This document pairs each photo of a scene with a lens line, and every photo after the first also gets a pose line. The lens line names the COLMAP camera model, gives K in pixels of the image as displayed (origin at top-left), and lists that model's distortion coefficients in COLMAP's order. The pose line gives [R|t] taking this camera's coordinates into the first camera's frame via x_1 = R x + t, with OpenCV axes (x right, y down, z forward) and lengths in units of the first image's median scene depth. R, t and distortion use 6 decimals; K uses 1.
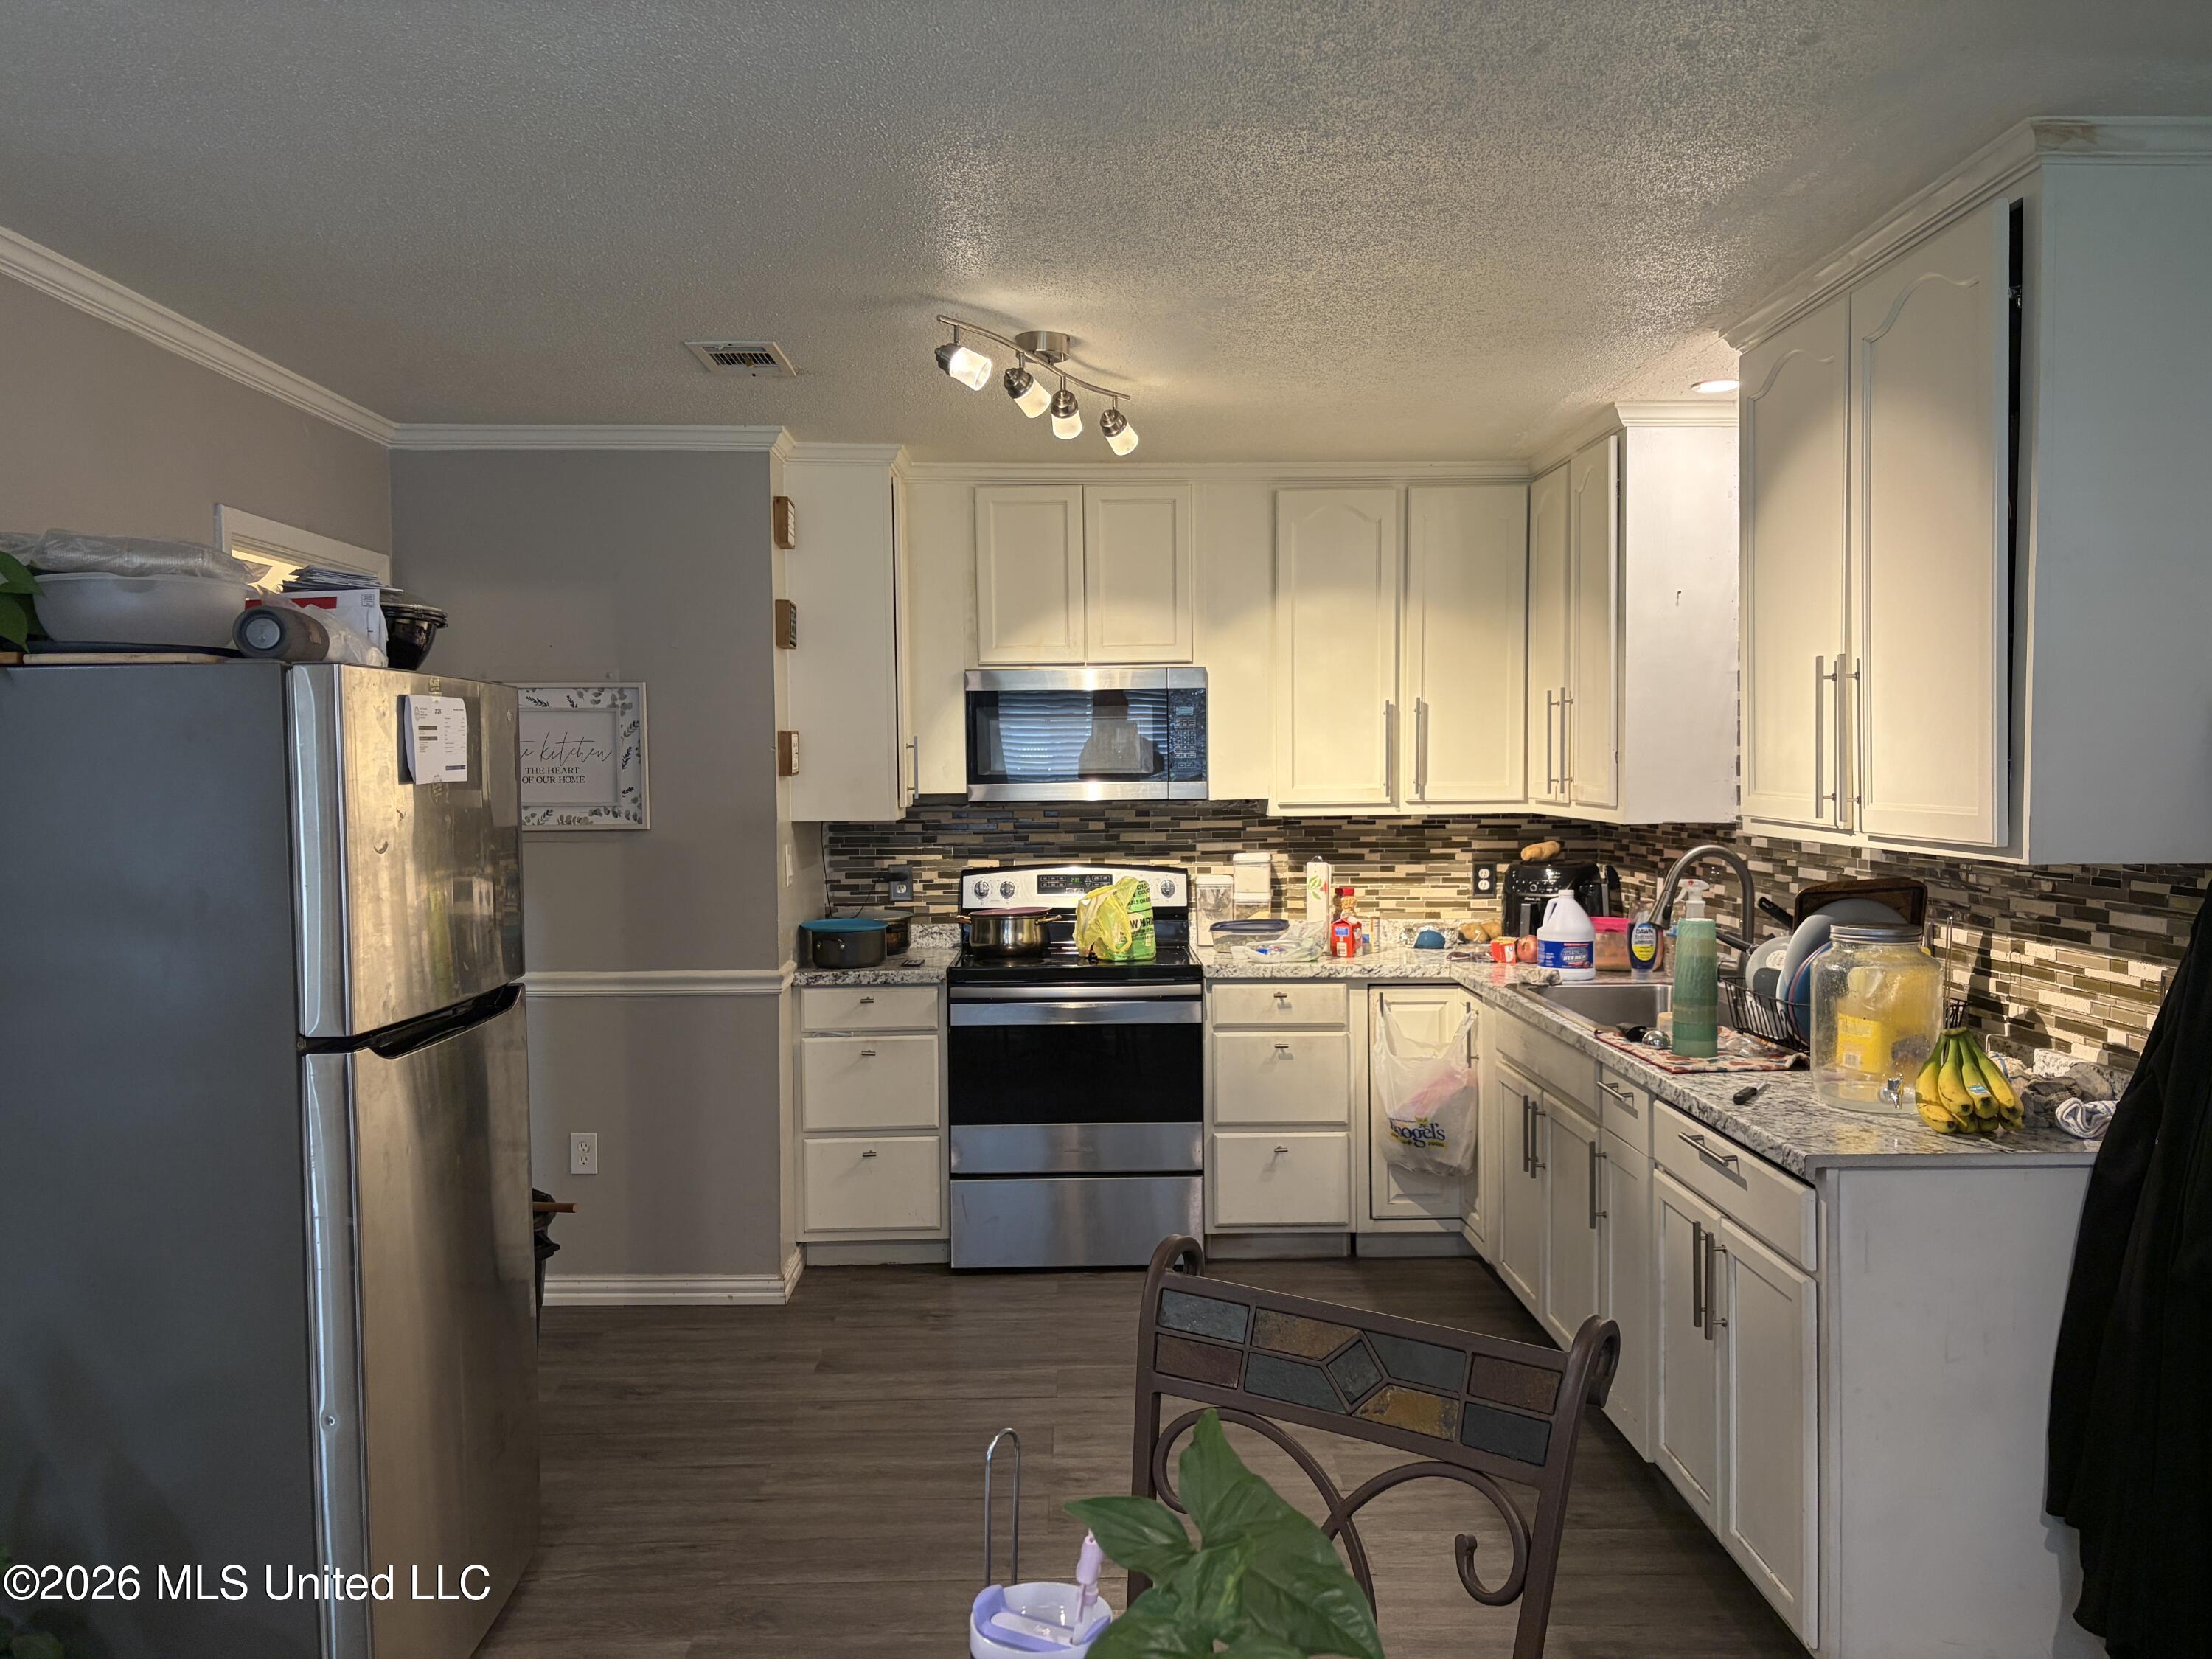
lens RADIAL K [[1672.8, 0, 1106.8], [0, 1672.8, 830.2], [0, 0, 1]] dist [0.010546, 0.001833]
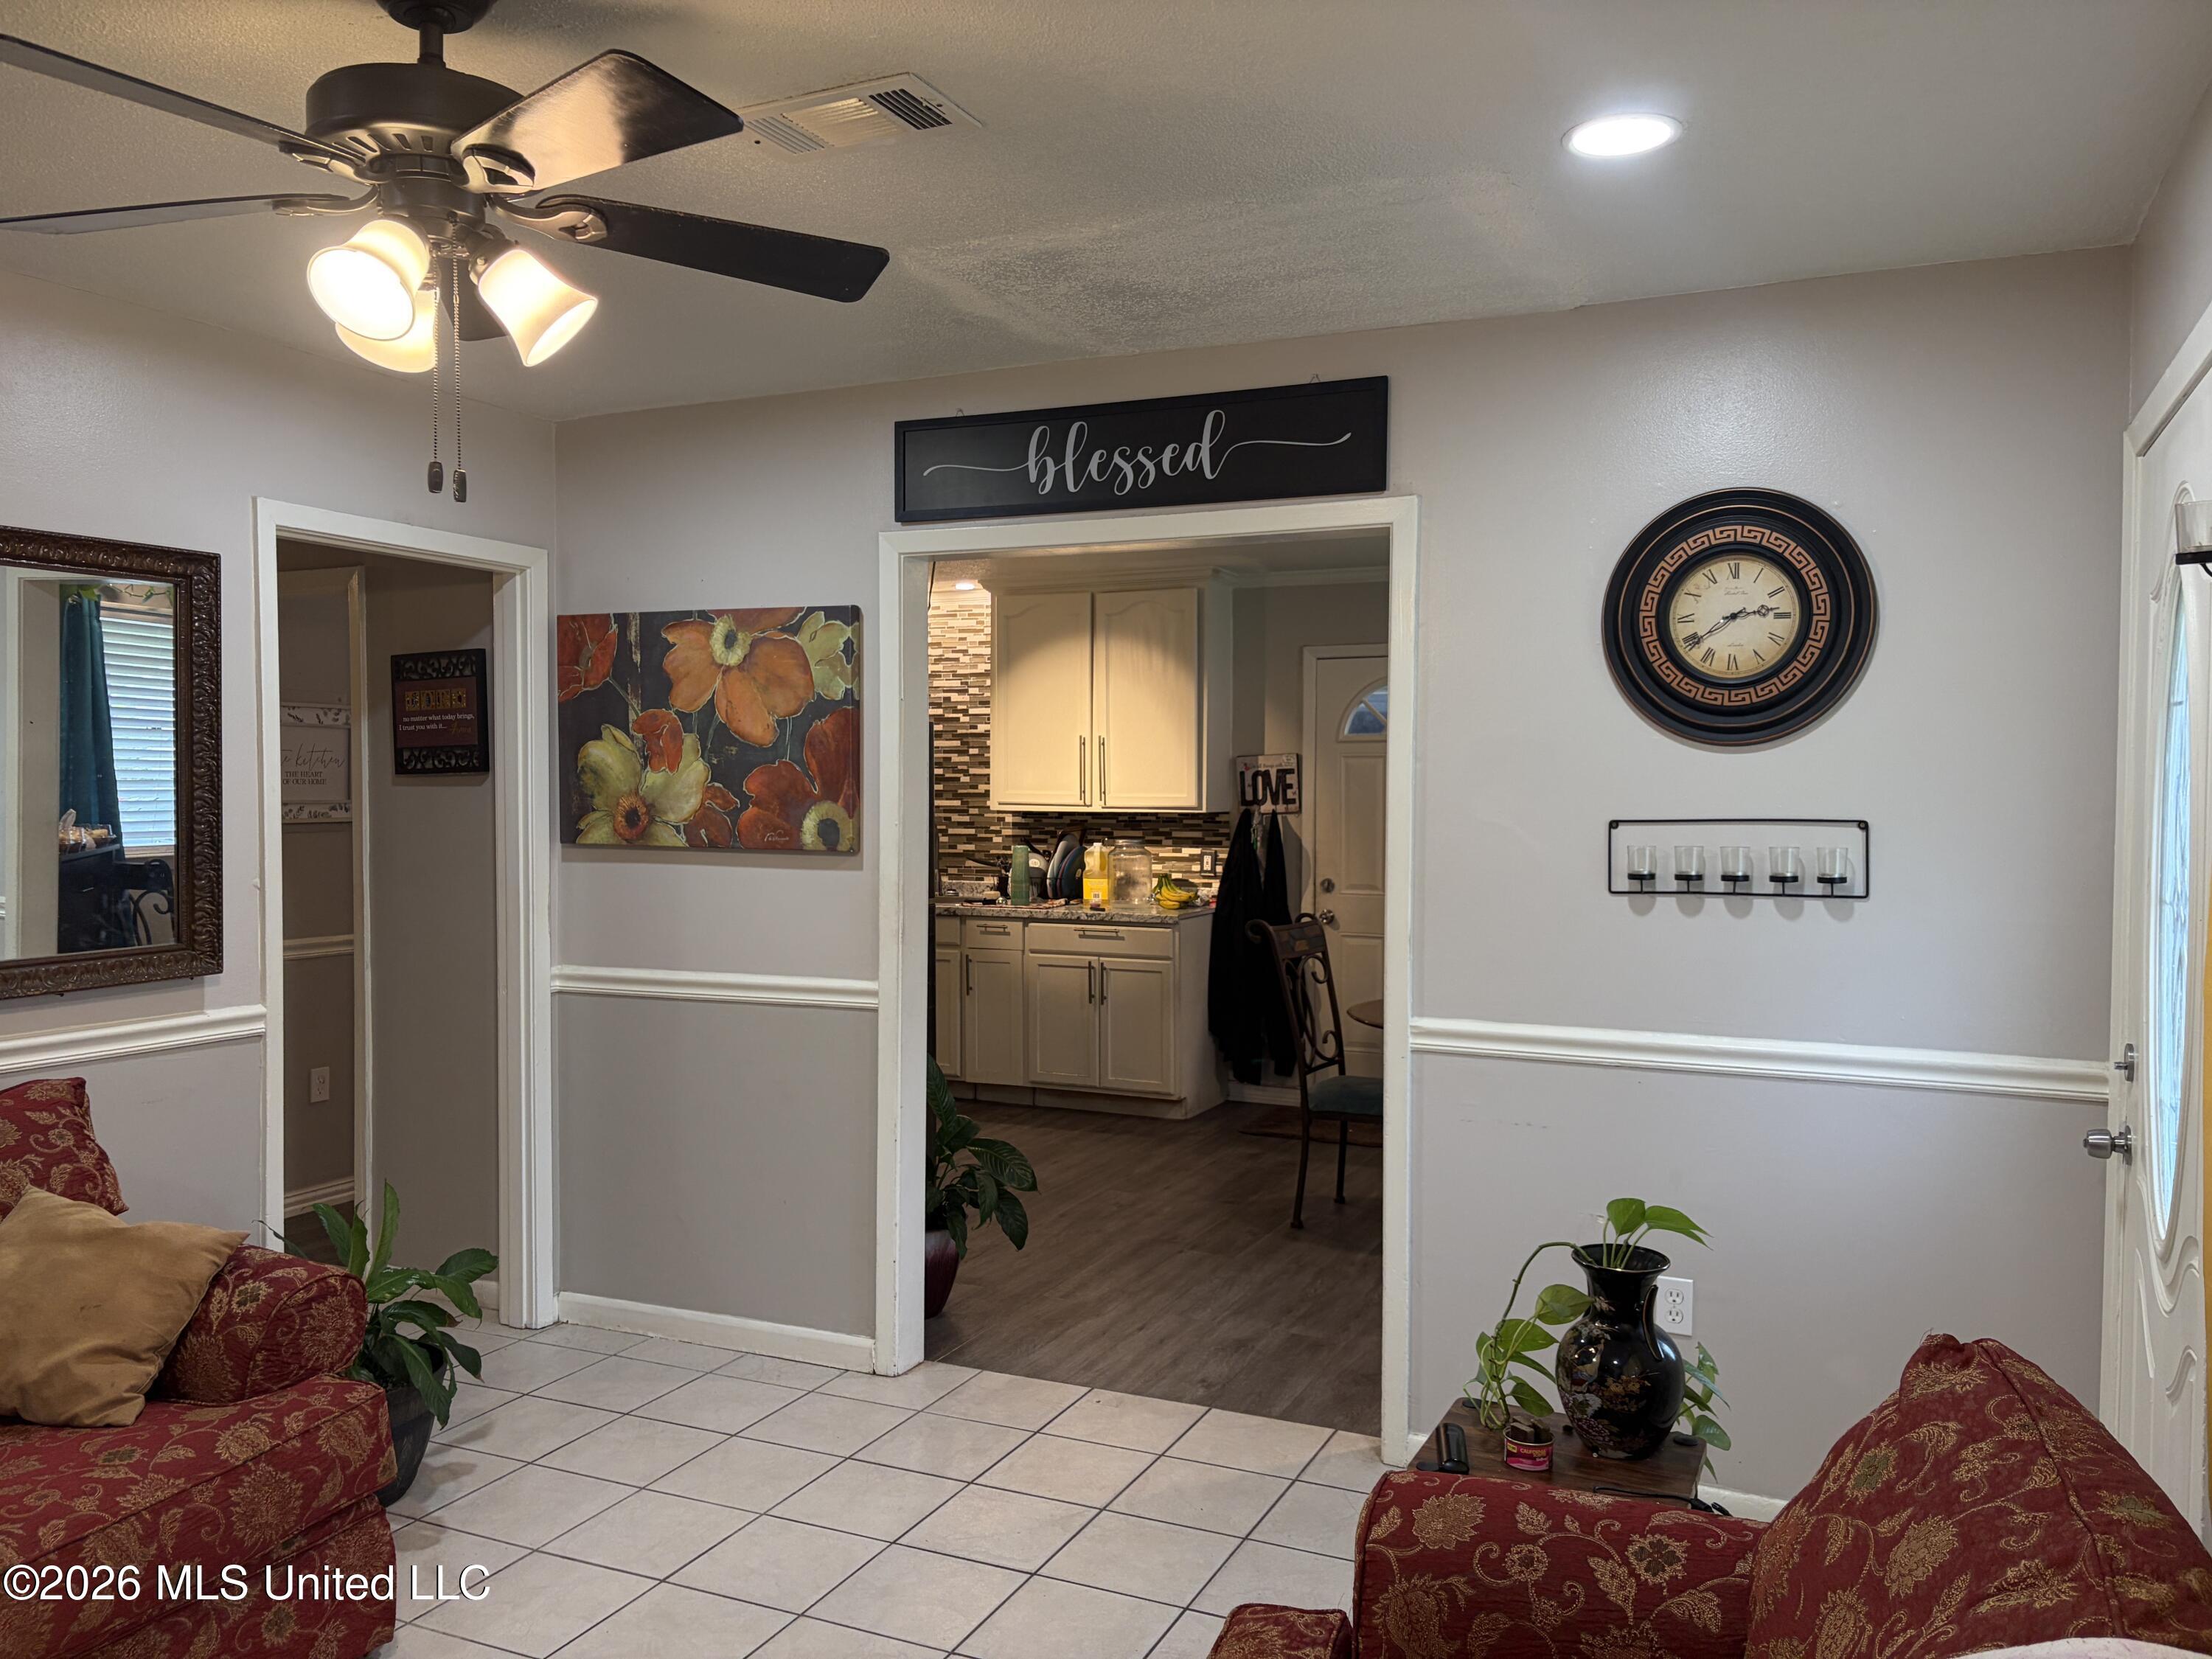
lens RADIAL K [[1672.8, 0, 1107.9], [0, 1672.8, 828.3], [0, 0, 1]] dist [0.010546, 0.001833]
pose [[0.434408, -0.015274, 0.900587, -1.933393], [0.032830, 0.999460, 0.001116, 0.036026], [-0.900118, 0.029081, 0.434675, -0.109634]]
